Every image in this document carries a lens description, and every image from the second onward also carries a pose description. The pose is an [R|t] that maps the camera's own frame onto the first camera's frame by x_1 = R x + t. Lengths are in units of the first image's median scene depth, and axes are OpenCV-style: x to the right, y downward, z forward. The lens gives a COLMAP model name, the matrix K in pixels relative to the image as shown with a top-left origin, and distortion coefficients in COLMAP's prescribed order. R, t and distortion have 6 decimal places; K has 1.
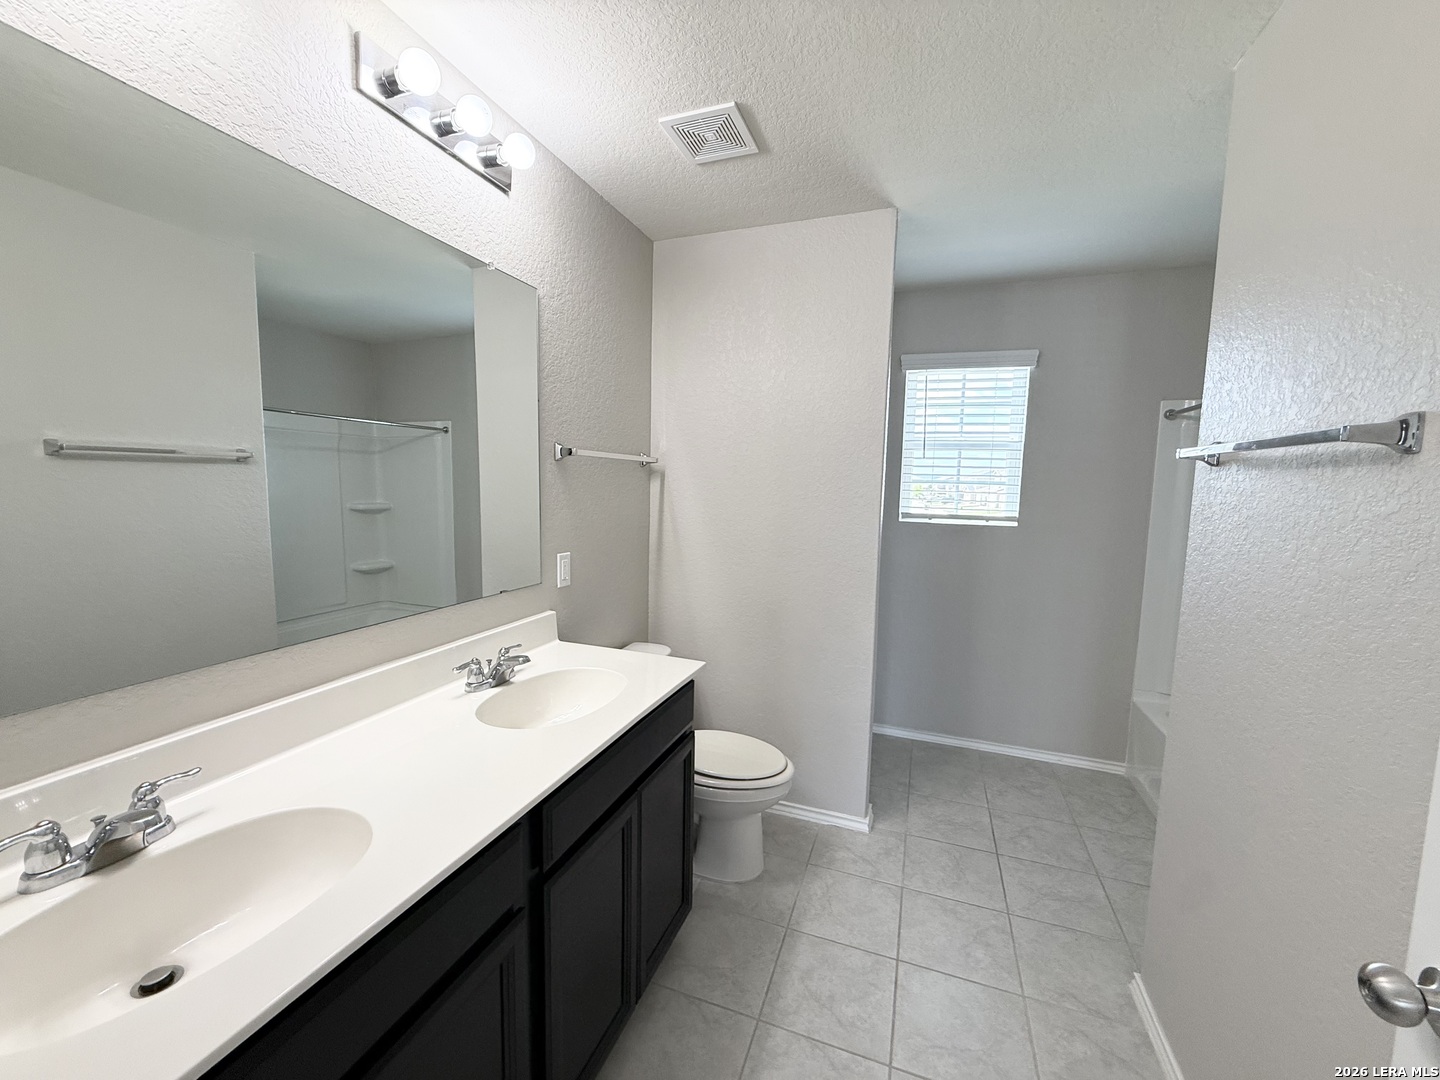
lens RADIAL K [[573.6, 0, 715.7], [0, 573.6, 532.2], [0, 0, 1]] dist [-0.000265, 0.000582]
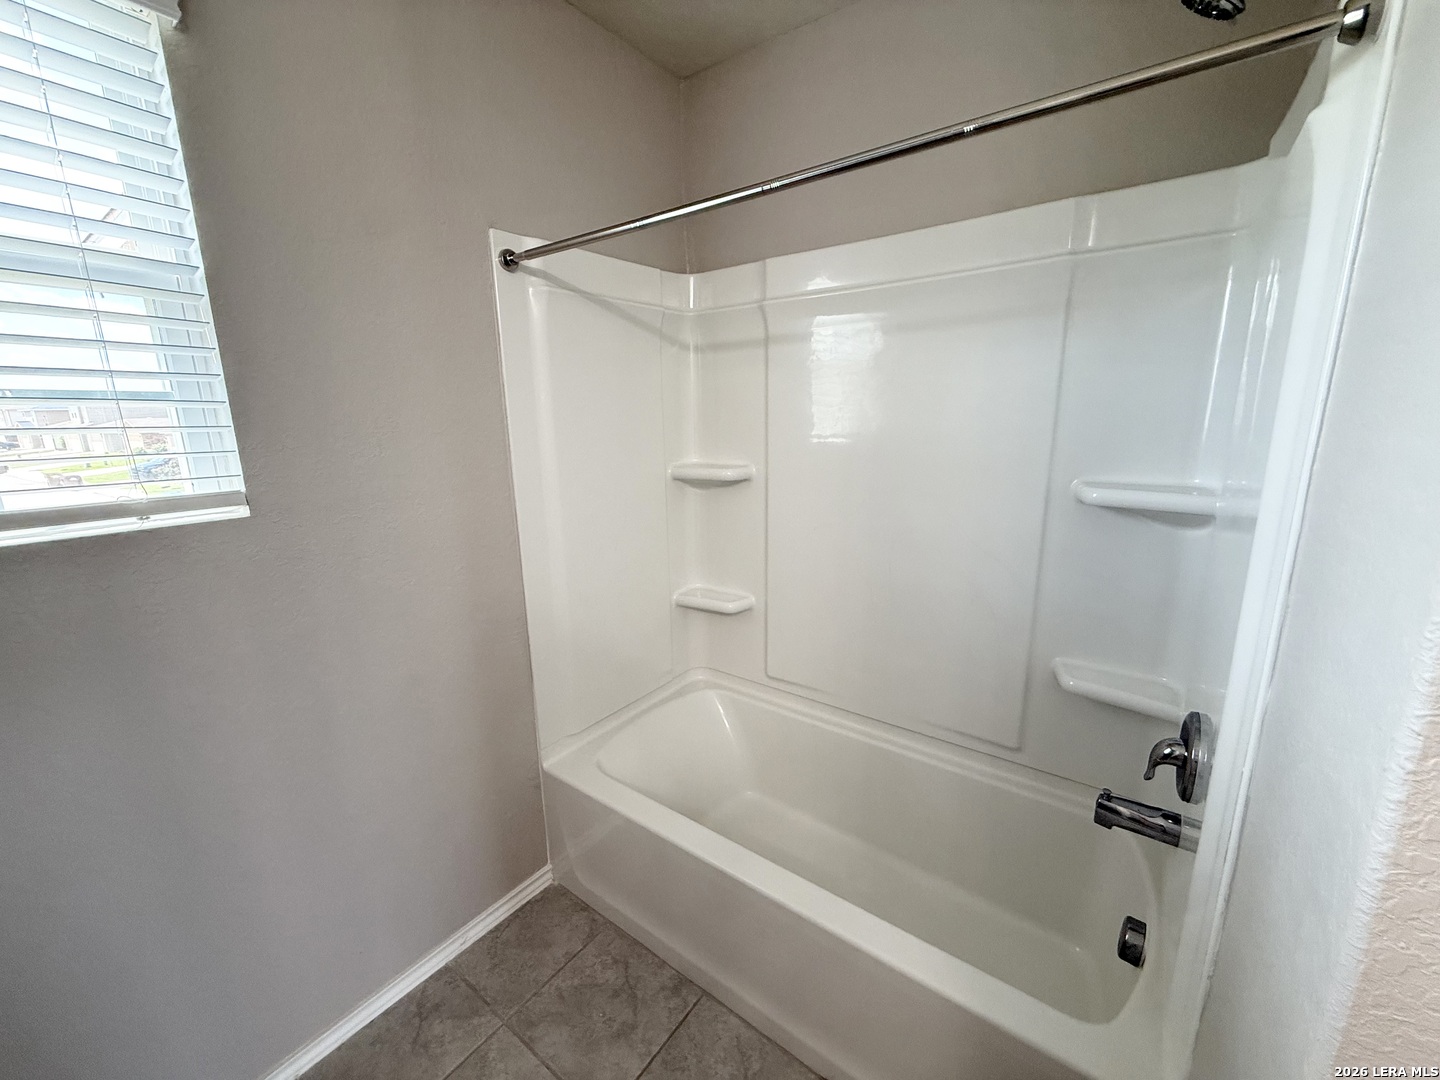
lens RADIAL K [[573.6, 0, 719.4], [0, 573.6, 538.3], [0, 0, 1]] dist [-0.000265, 0.000582]
pose [[0.274826, -0.231644, 0.933173, 0.276777], [0.109495, 0.971771, 0.208978, -0.041895], [-0.955239, 0.044745, 0.292432, 0.636730]]
